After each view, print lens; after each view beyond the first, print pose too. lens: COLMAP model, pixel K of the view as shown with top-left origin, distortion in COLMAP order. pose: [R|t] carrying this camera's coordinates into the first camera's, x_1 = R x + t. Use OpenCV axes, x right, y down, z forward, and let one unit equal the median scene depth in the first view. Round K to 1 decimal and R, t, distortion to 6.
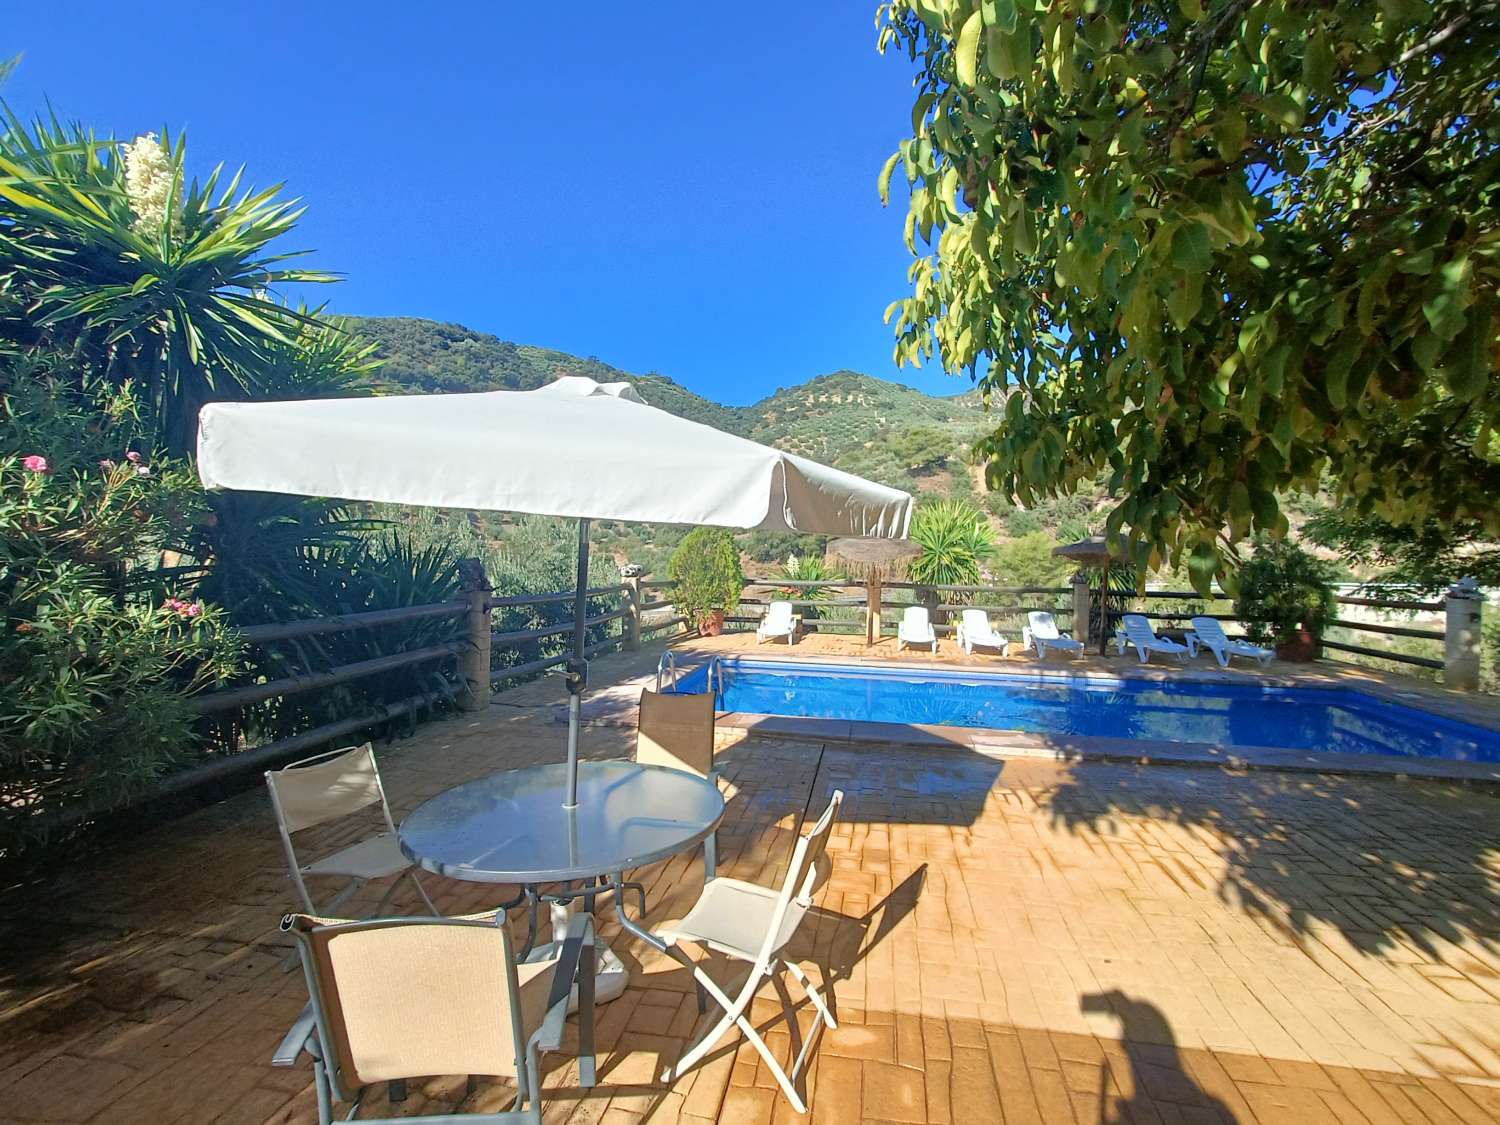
lens RADIAL K [[674.3, 0, 750.2], [0, 674.3, 574.7], [0, 0, 1]] dist [0.002191, -0.000301]
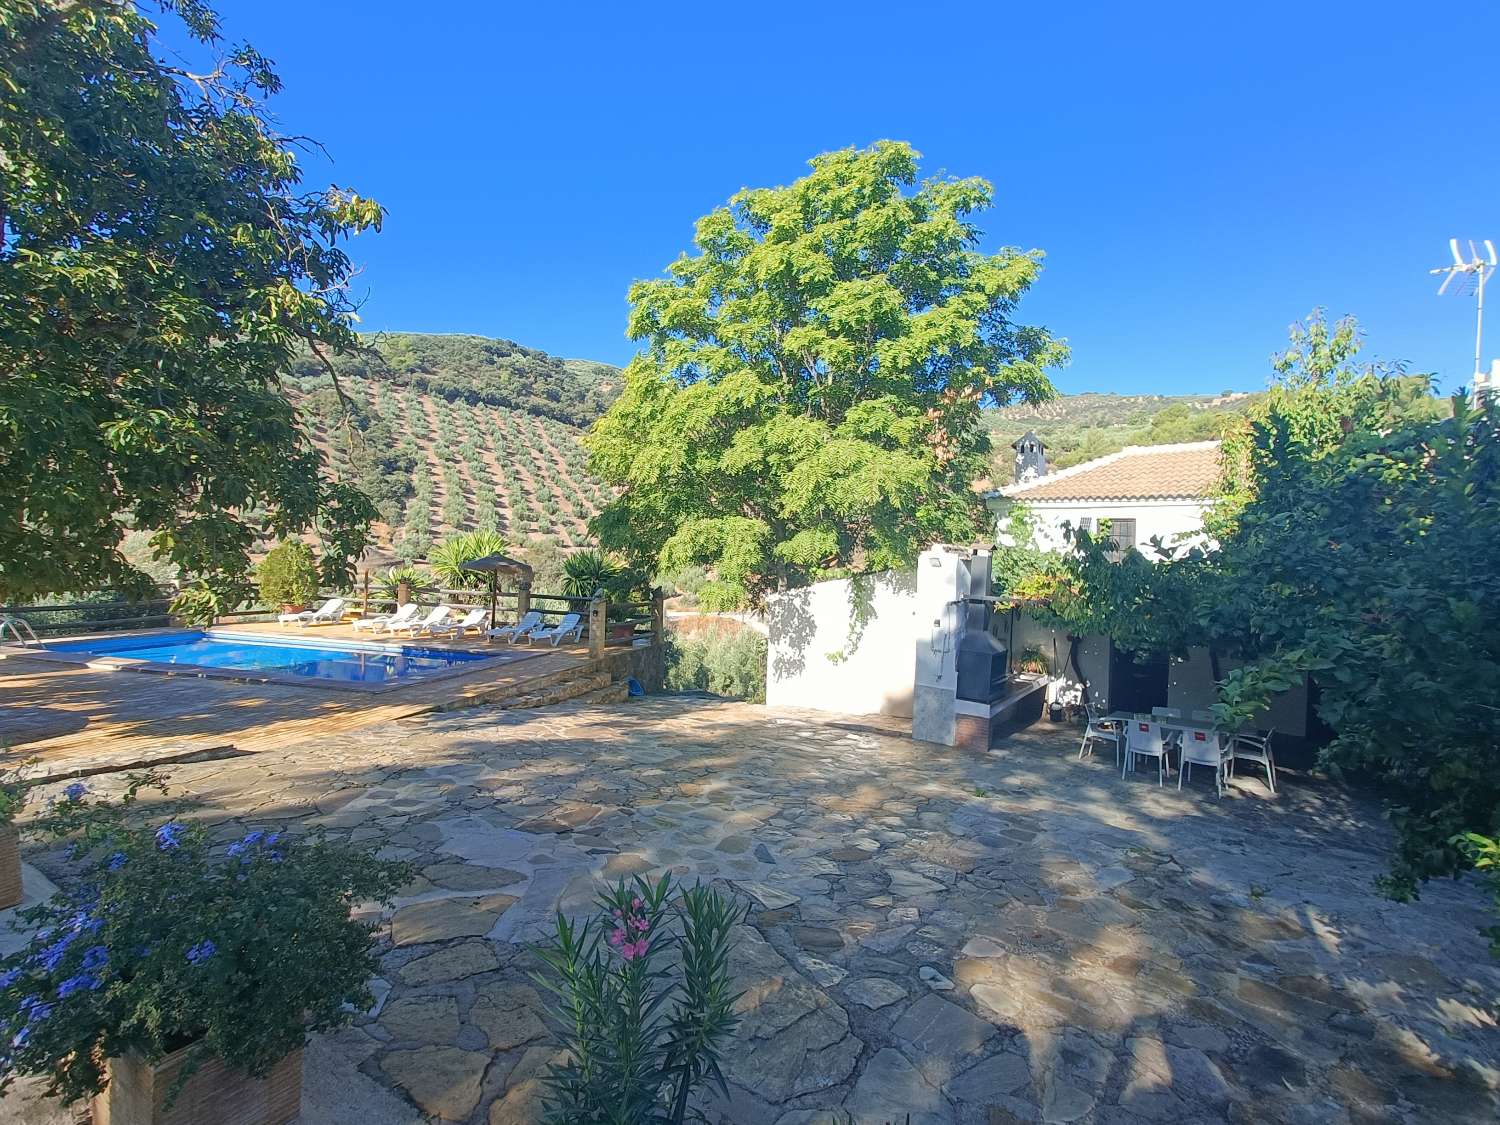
lens RADIAL K [[674.3, 0, 758.4], [0, 674.3, 566.7], [0, 0, 1]] dist [0.002191, -0.000301]
pose [[0.997948, 0.015549, -0.062111, 1.140007], [-0.017186, 0.999517, -0.025906, -0.006856], [0.061678, 0.026921, 0.997733, -0.415375]]
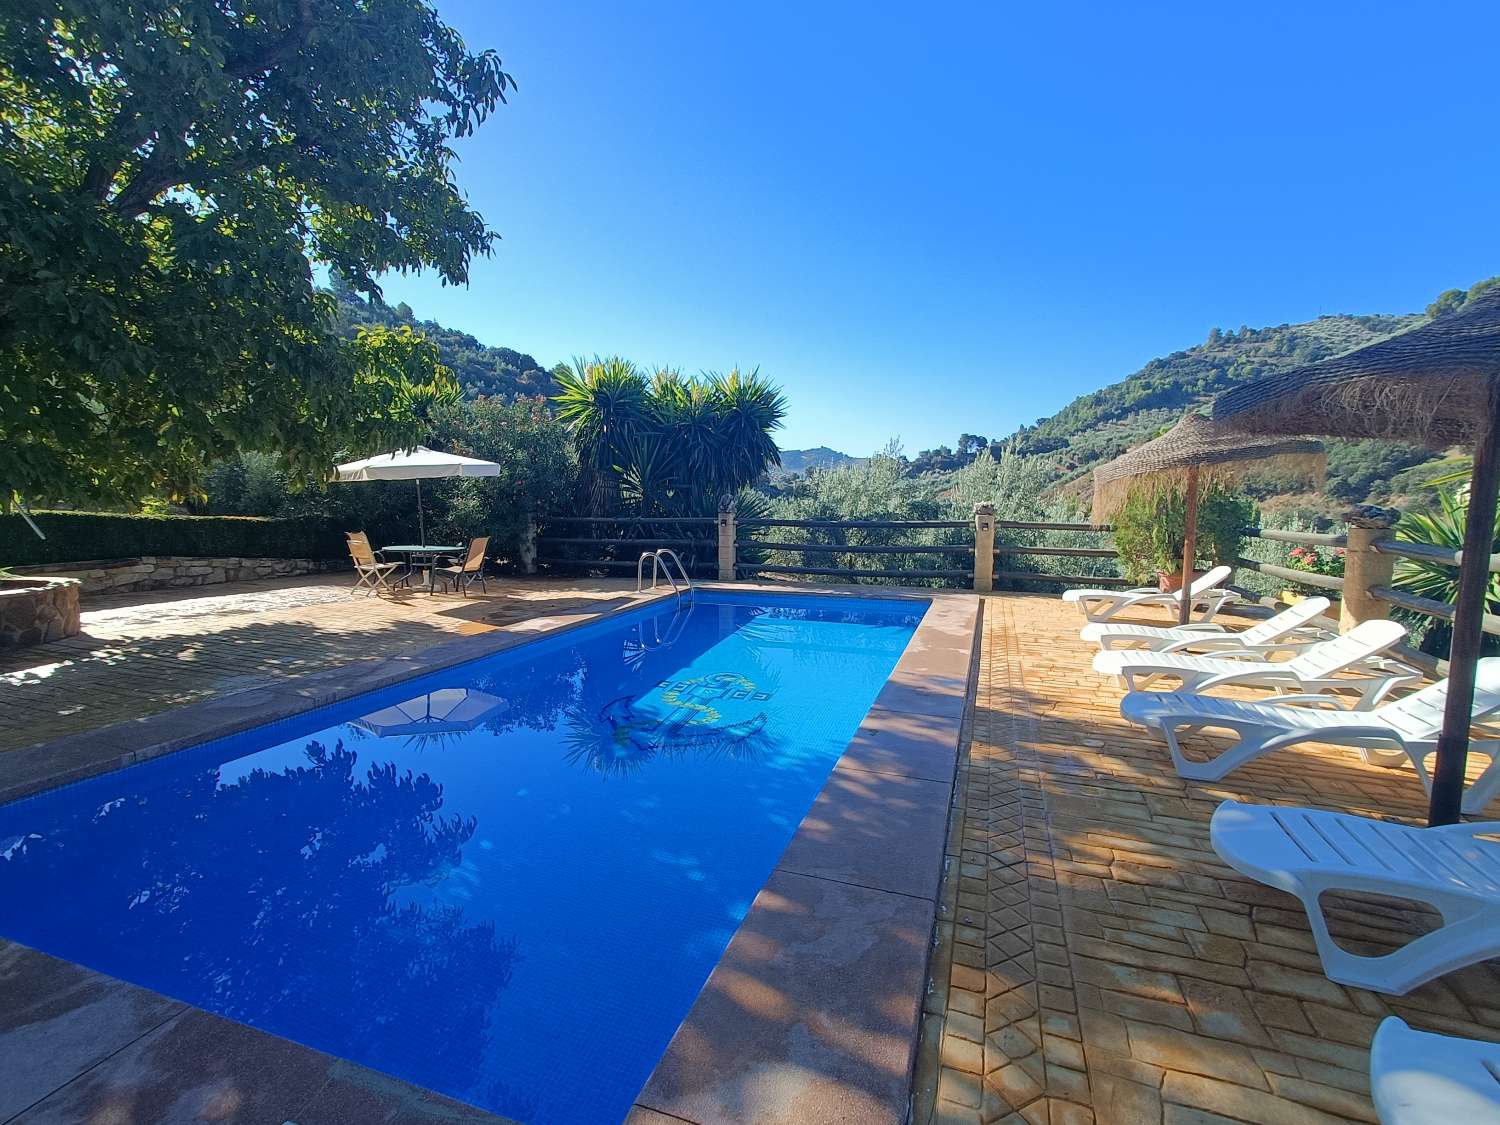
lens RADIAL K [[674.3, 0, 759.0], [0, 674.3, 568.6], [0, 0, 1]] dist [0.002191, -0.000301]
pose [[-0.146772, 0.078778, -0.986028, 0.746375], [-0.035776, 0.995749, 0.084880, 0.009333], [0.988523, 0.047734, -0.143329, 0.767229]]
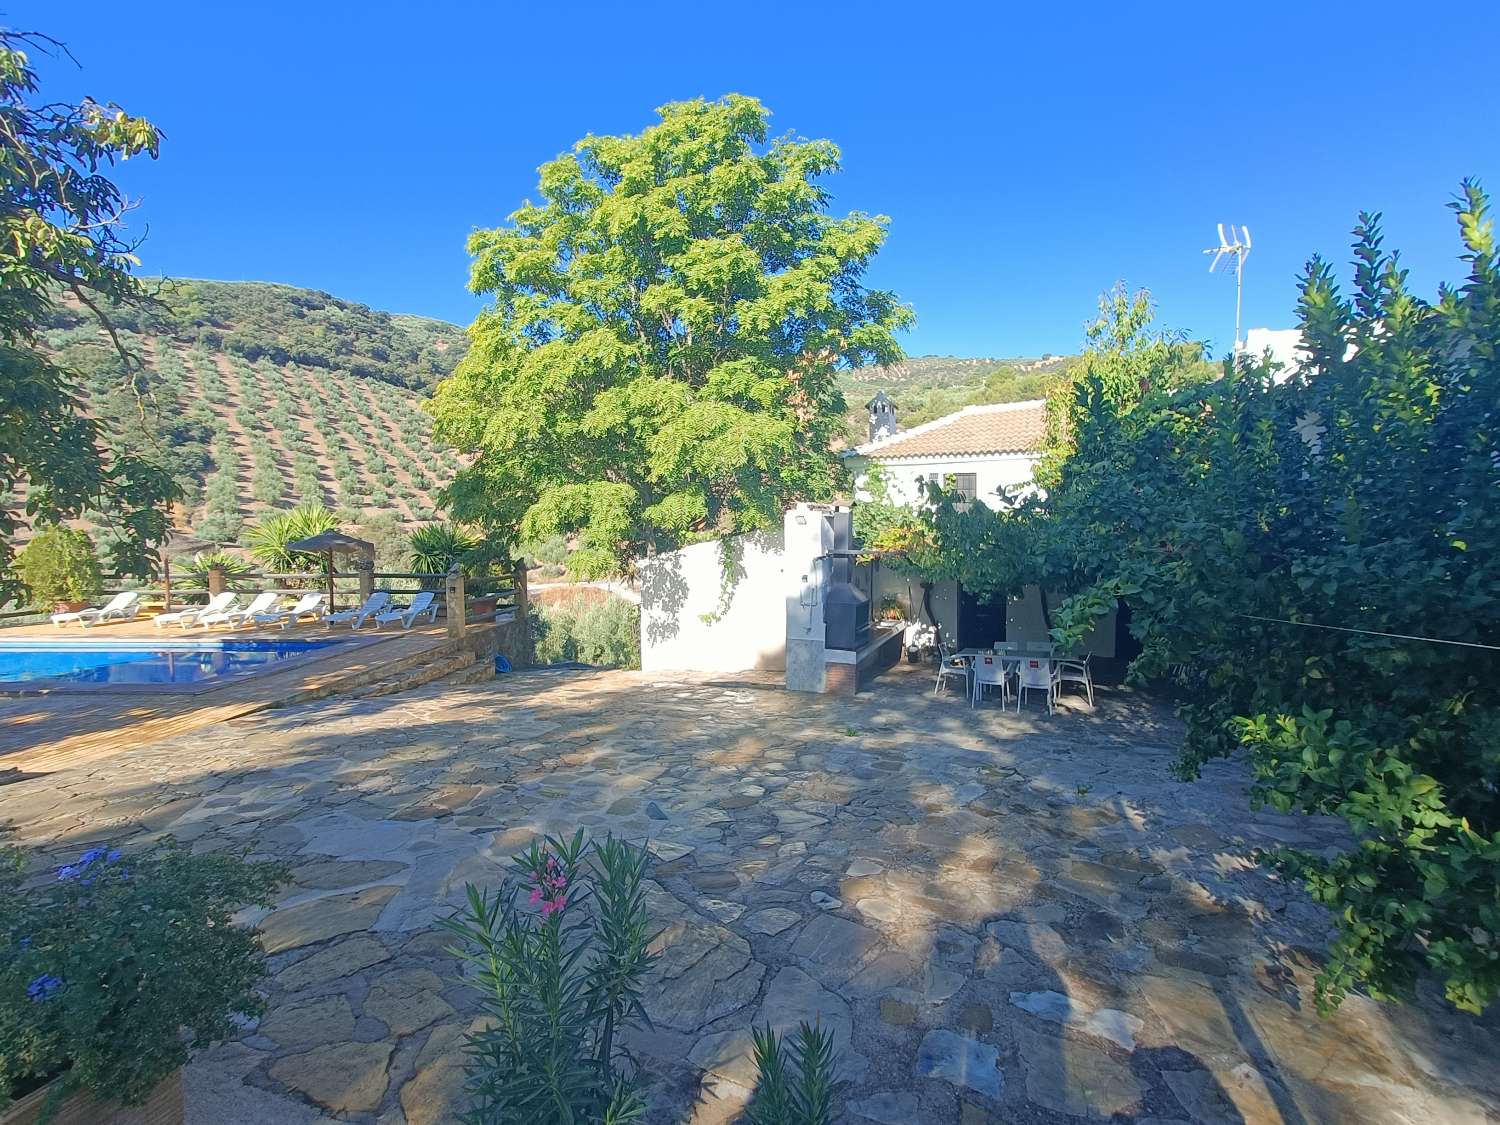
lens RADIAL K [[674.3, 0, 758.8], [0, 674.3, 565.9], [0, 0, 1]] dist [0.002191, -0.000301]
pose [[0.989987, -0.036198, 0.136435, 1.132675], [0.032657, 0.999072, 0.028099, -0.005233], [-0.137326, -0.023363, 0.990250, -0.421393]]
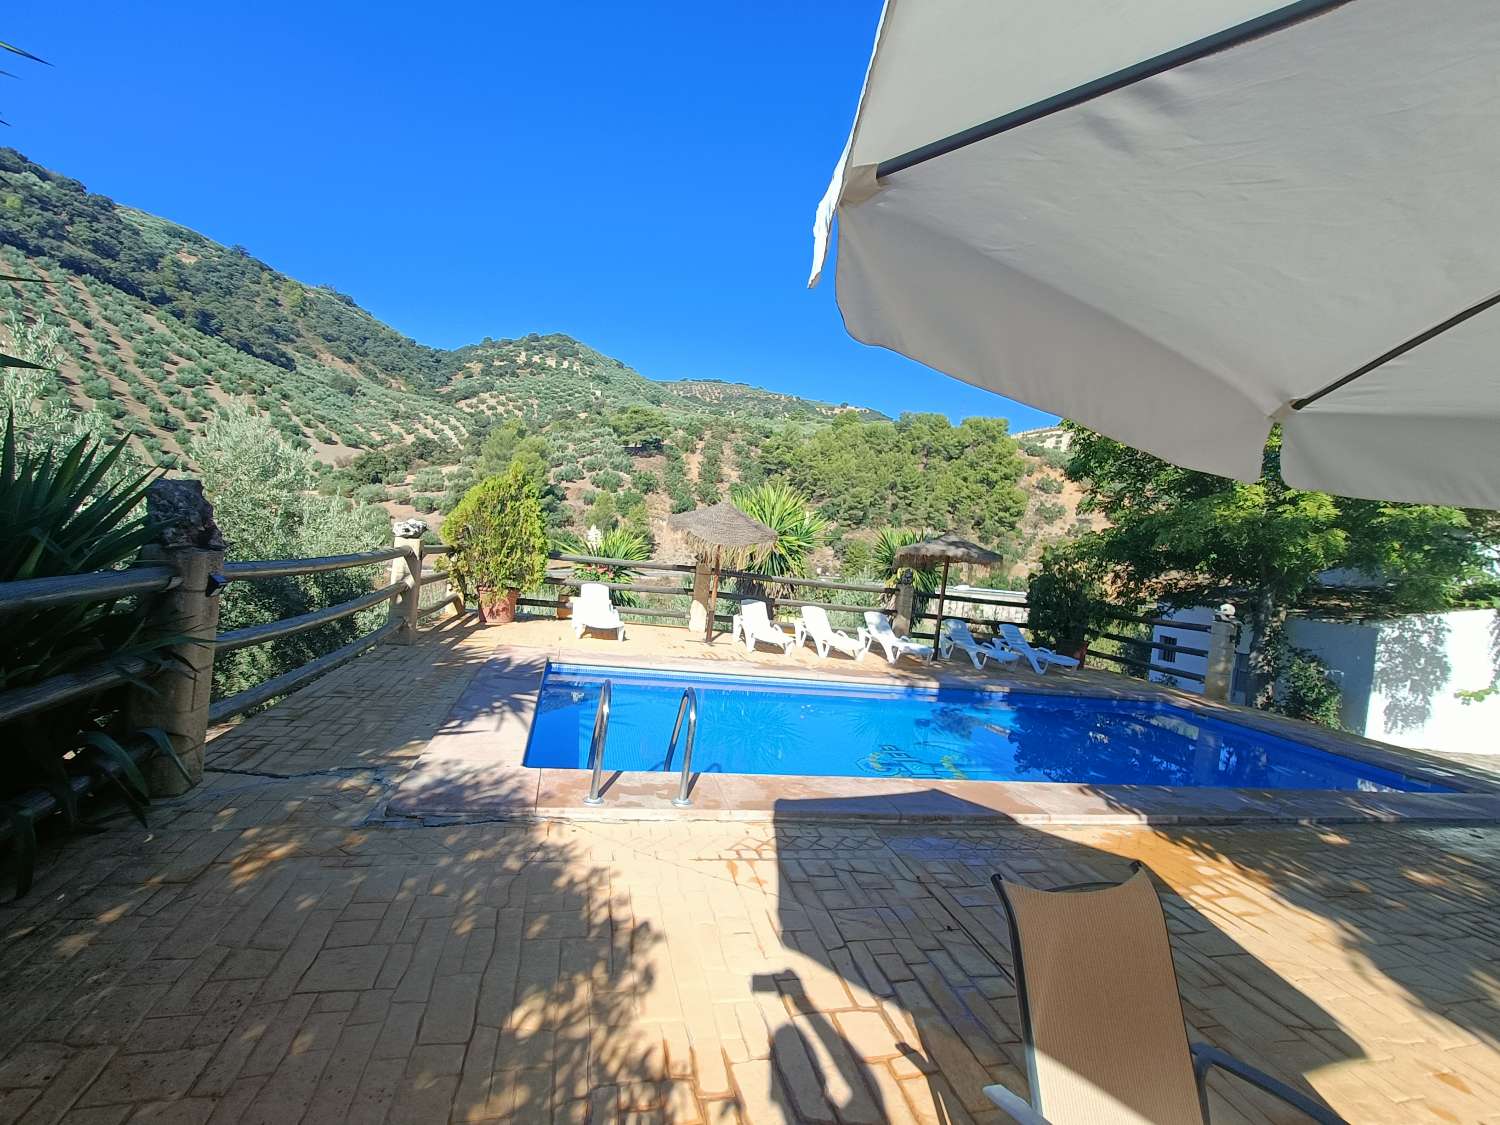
lens RADIAL K [[674.3, 0, 757.9], [0, 674.3, 566.1], [0, 0, 1]] dist [0.002191, -0.000301]
pose [[0.898292, 0.072639, 0.433353, -0.143038], [-0.082172, 0.996613, 0.003282, 0.000600], [-0.431647, -0.038558, 0.901218, 0.222050]]
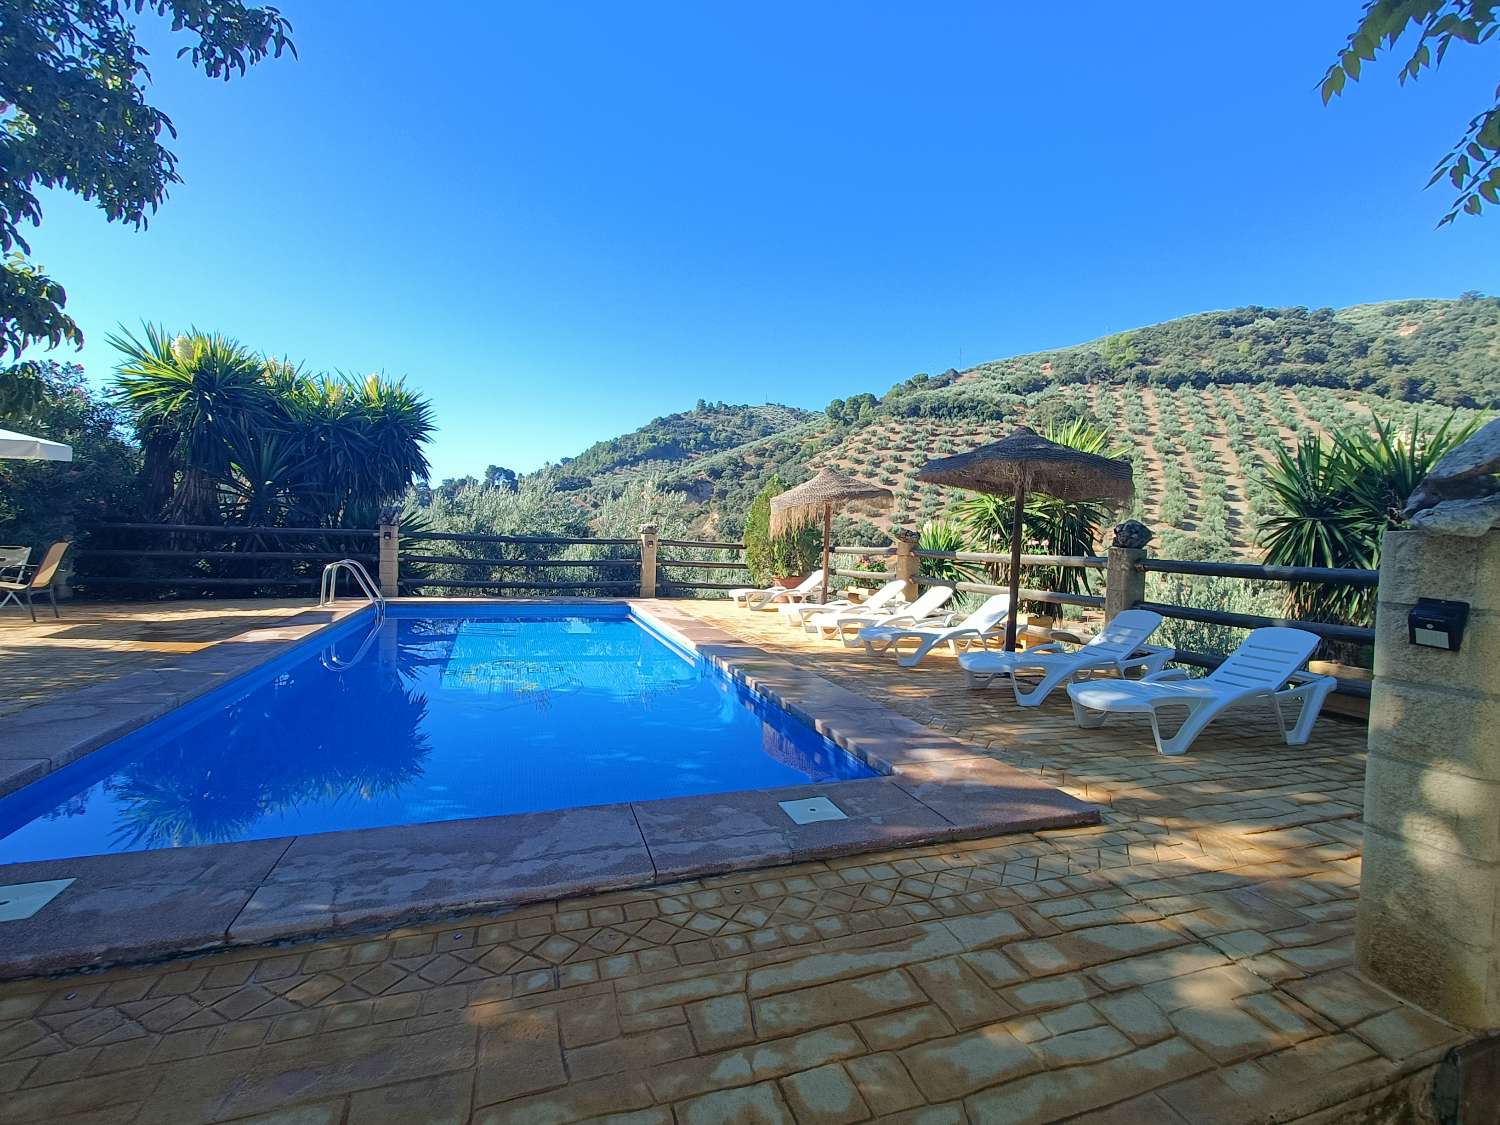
lens RADIAL K [[674.3, 0, 758.4], [0, 674.3, 569.9], [0, 0, 1]] dist [0.002191, -0.000301]
pose [[0.502999, 0.031484, -0.863713, 0.835889], [-0.050385, 0.998705, 0.007061, 0.043145], [0.862817, 0.039967, 0.503934, 0.547087]]
